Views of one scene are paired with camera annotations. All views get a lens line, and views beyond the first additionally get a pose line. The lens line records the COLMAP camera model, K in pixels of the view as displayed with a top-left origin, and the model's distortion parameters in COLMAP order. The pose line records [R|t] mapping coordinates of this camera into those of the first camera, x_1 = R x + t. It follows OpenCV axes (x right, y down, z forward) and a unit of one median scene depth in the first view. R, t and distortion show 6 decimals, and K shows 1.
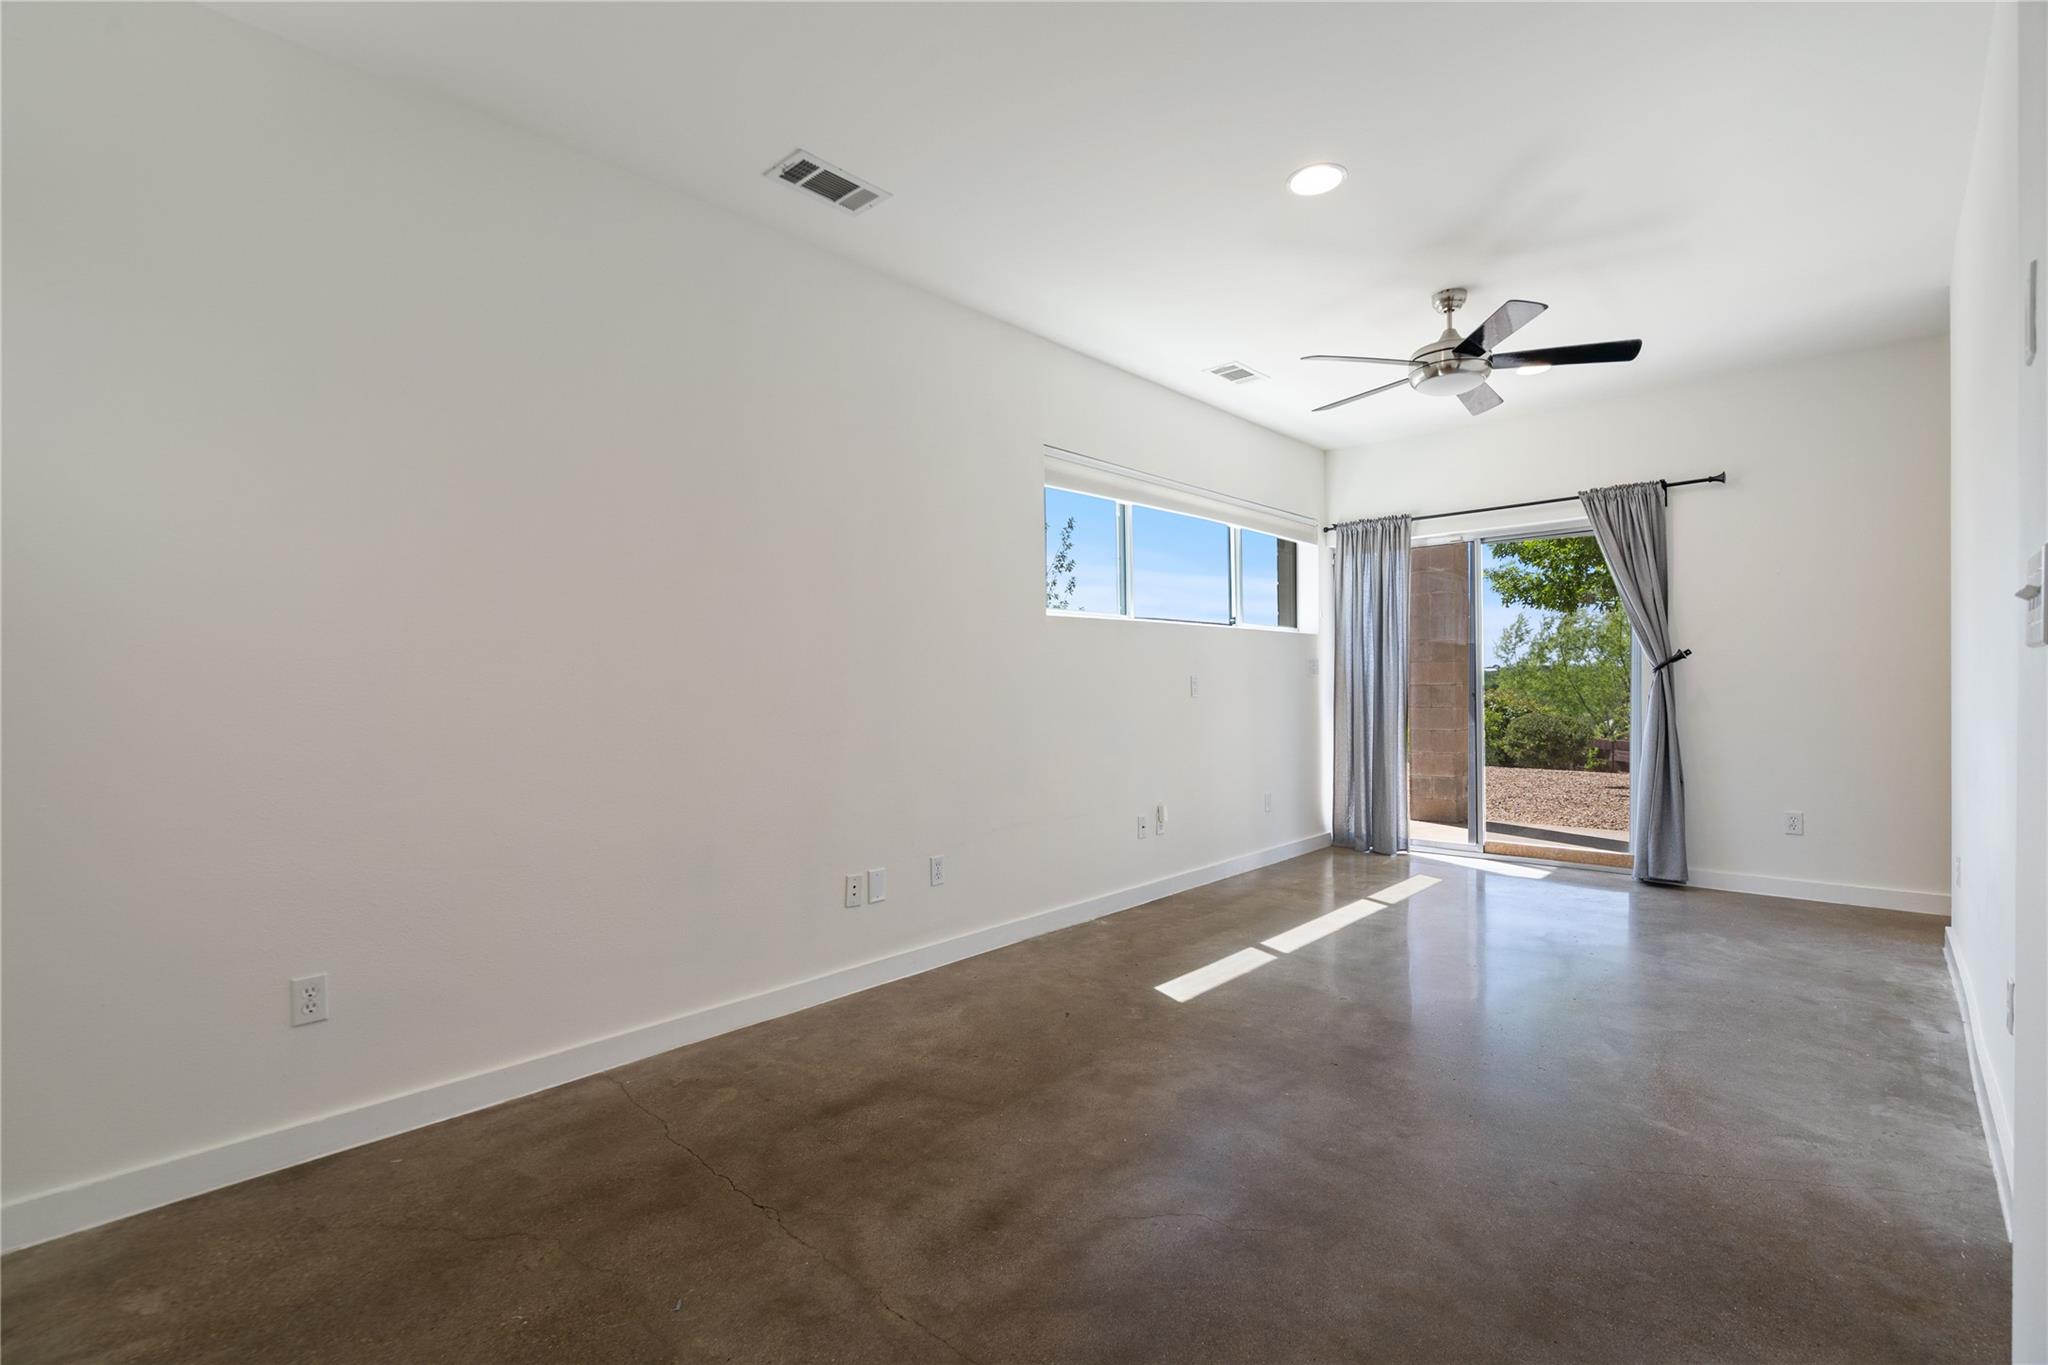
lens RADIAL K [[936.1, 0, 1026.5], [0, 936.1, 685.3], [0, 0, 1]] dist [-0.004141, -0.000470]
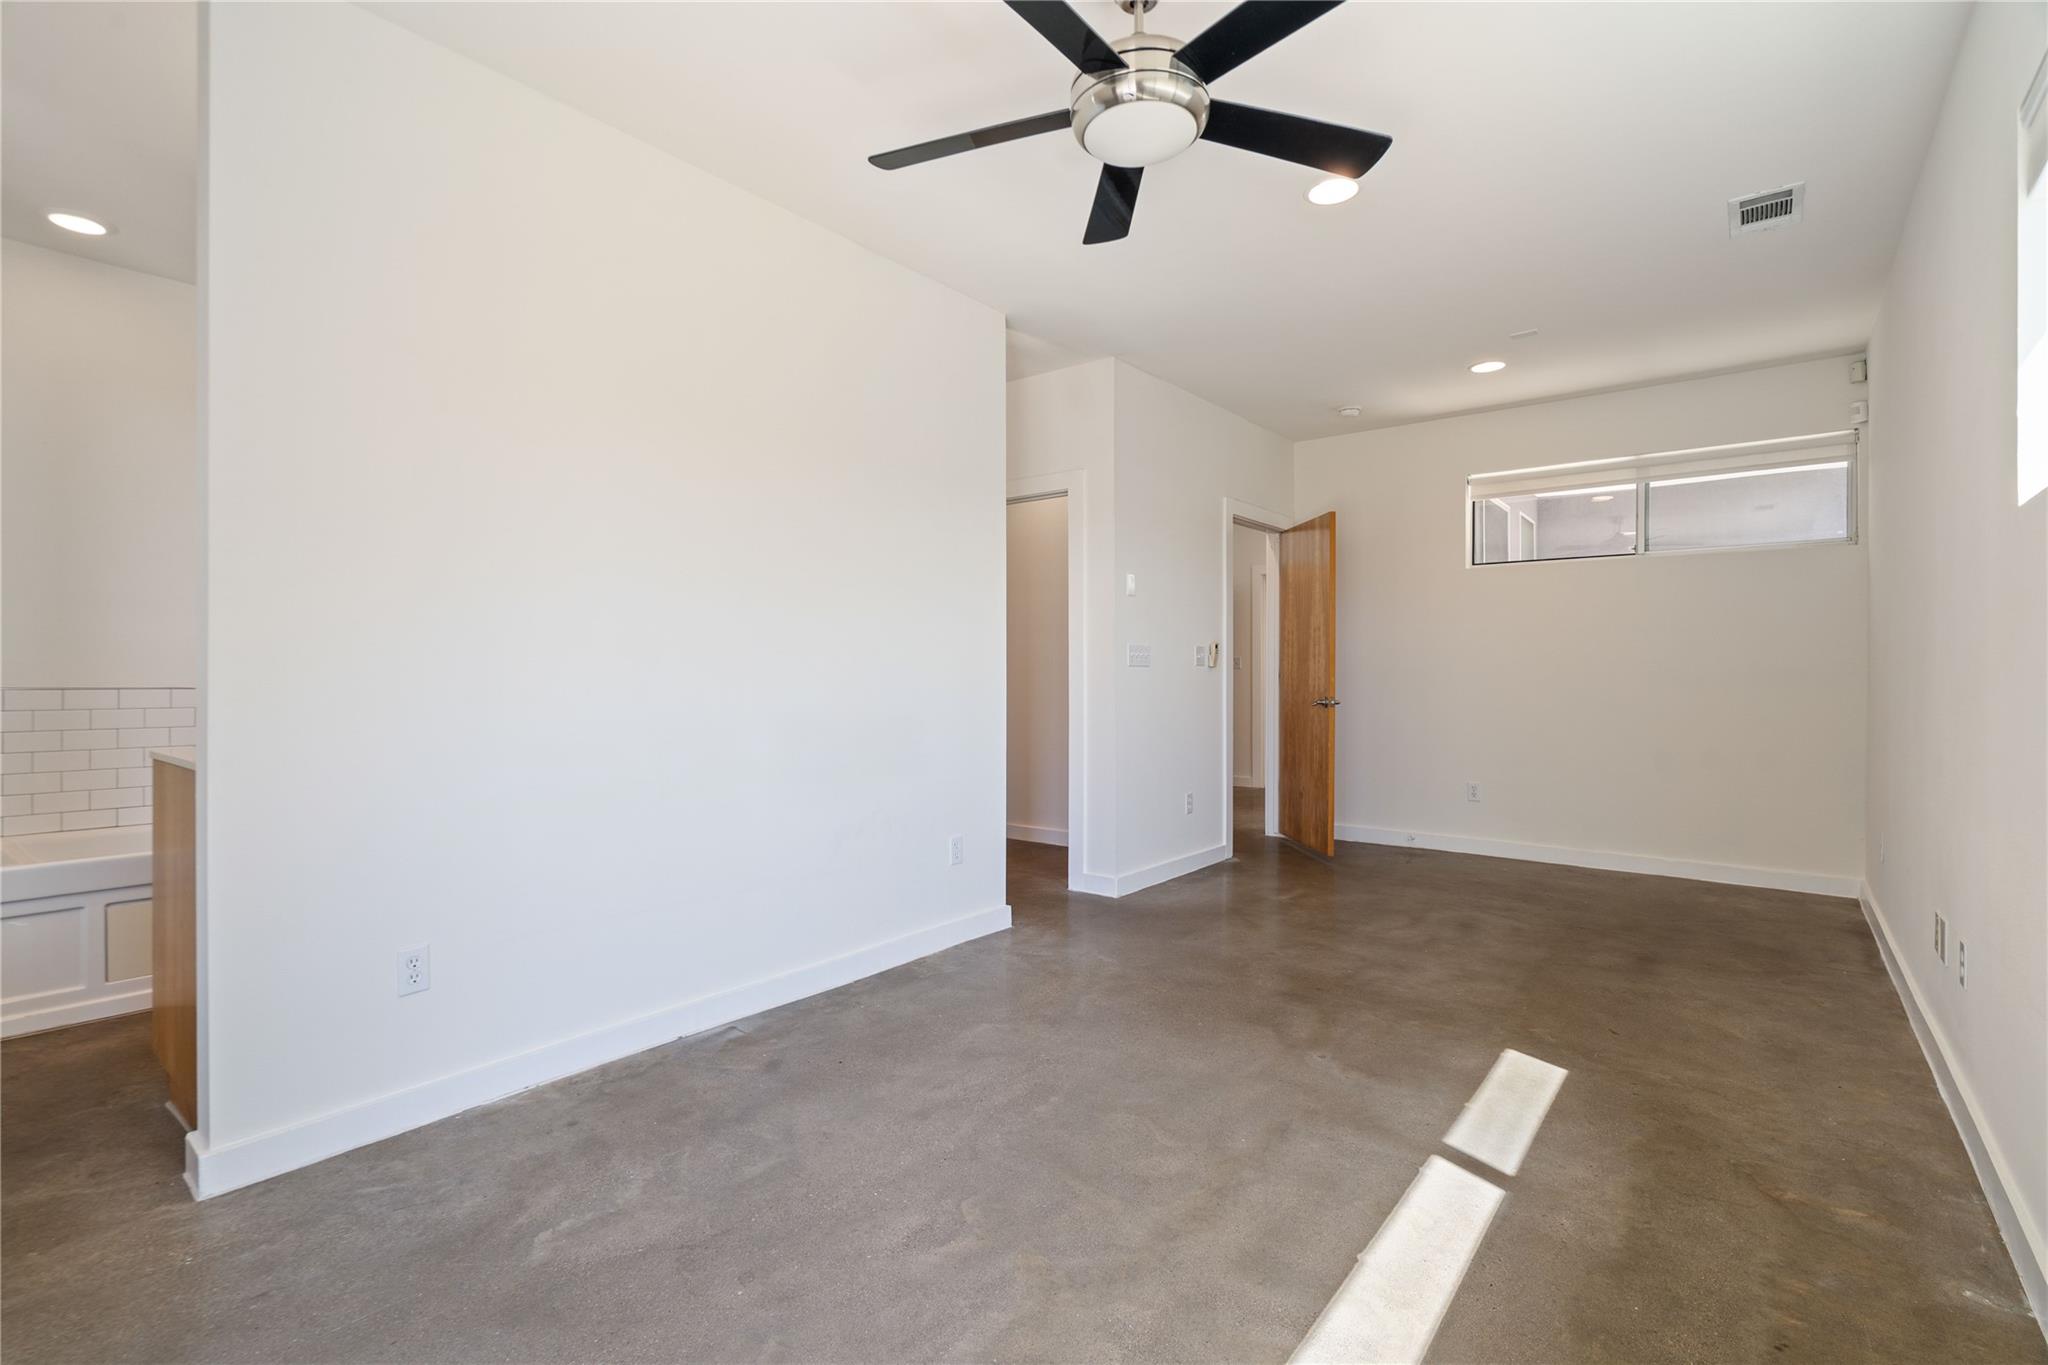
lens RADIAL K [[936.1, 0, 1022.0], [0, 936.1, 681.5], [0, 0, 1]] dist [-0.004141, -0.000470]
pose [[-0.997312, 0.014050, -0.071908, 0.669476], [0.013596, 0.999884, 0.006792, -0.004613], [0.071995, 0.005796, -0.997388, 1.835391]]
